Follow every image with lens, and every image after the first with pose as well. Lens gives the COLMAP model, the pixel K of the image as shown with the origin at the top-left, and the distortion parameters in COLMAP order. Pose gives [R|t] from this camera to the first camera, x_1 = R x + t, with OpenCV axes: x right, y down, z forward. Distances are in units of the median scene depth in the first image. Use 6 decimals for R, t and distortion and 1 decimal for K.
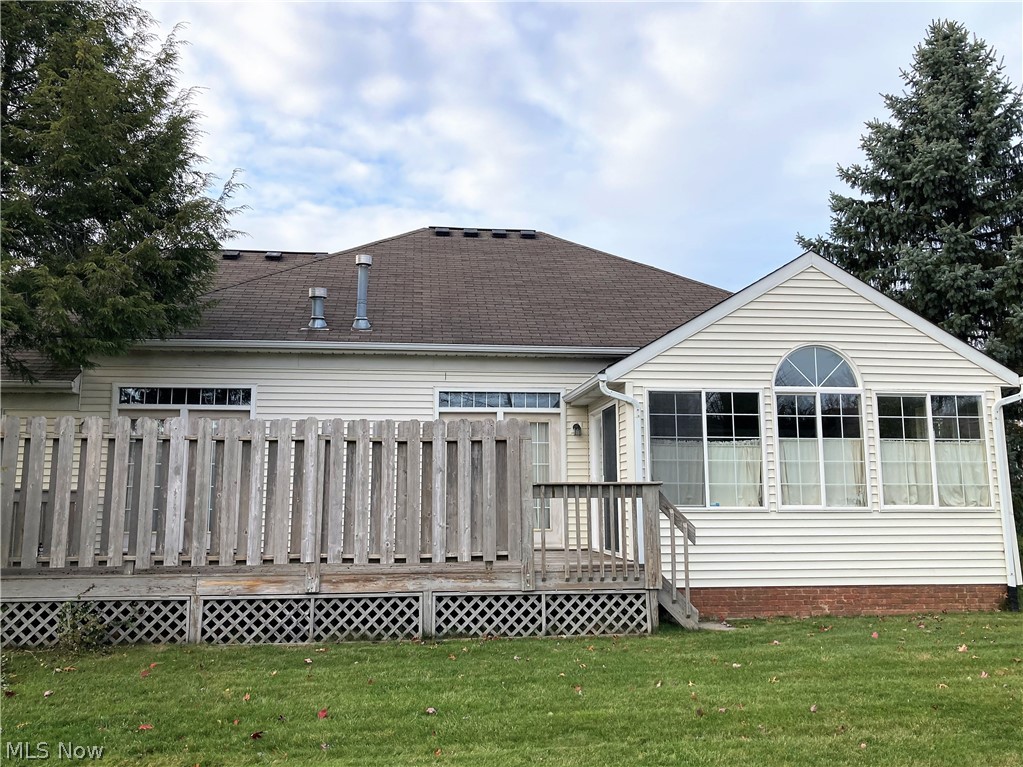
lens RADIAL K [[846.2, 0, 511.5], [0, 846.2, 383.5], [0, 0, 1]] dist [0.007373, -0.007181]
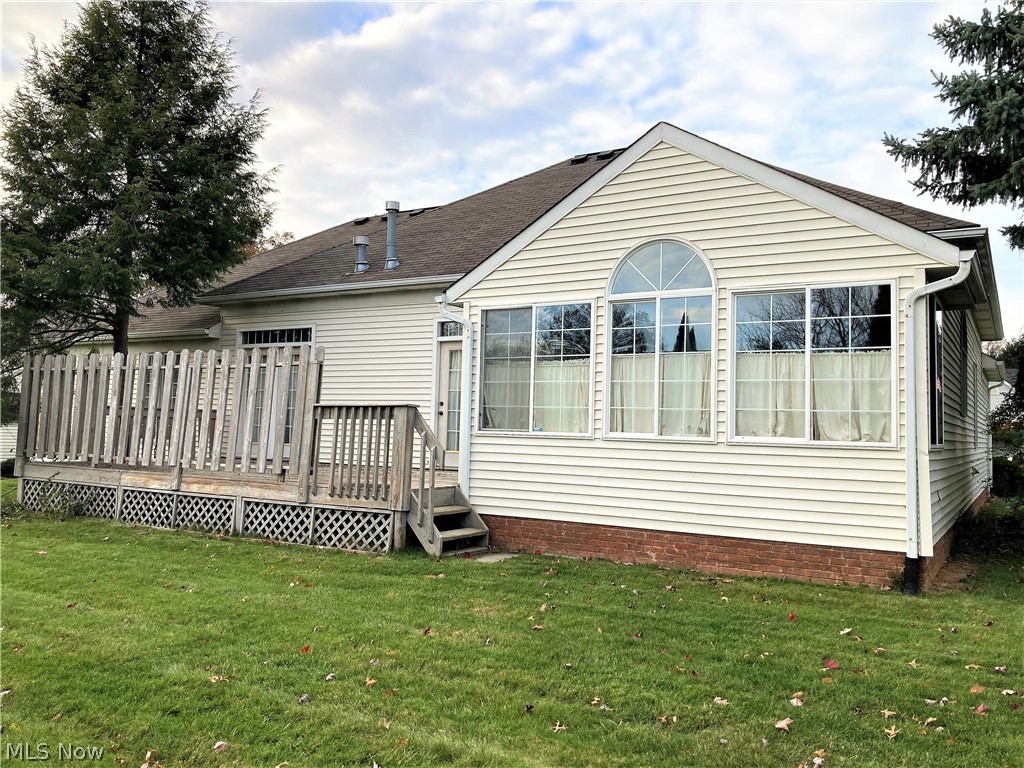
lens RADIAL K [[826.3, 0, 512.4], [0, 826.3, 367.4], [0, 0, 1]] dist [0.068643, -0.194757]
pose [[0.789153, -0.023501, -0.613746, 0.888832], [0.063298, 0.997059, 0.043210, 0.041055], [0.610926, -0.072949, 0.788320, 0.328192]]
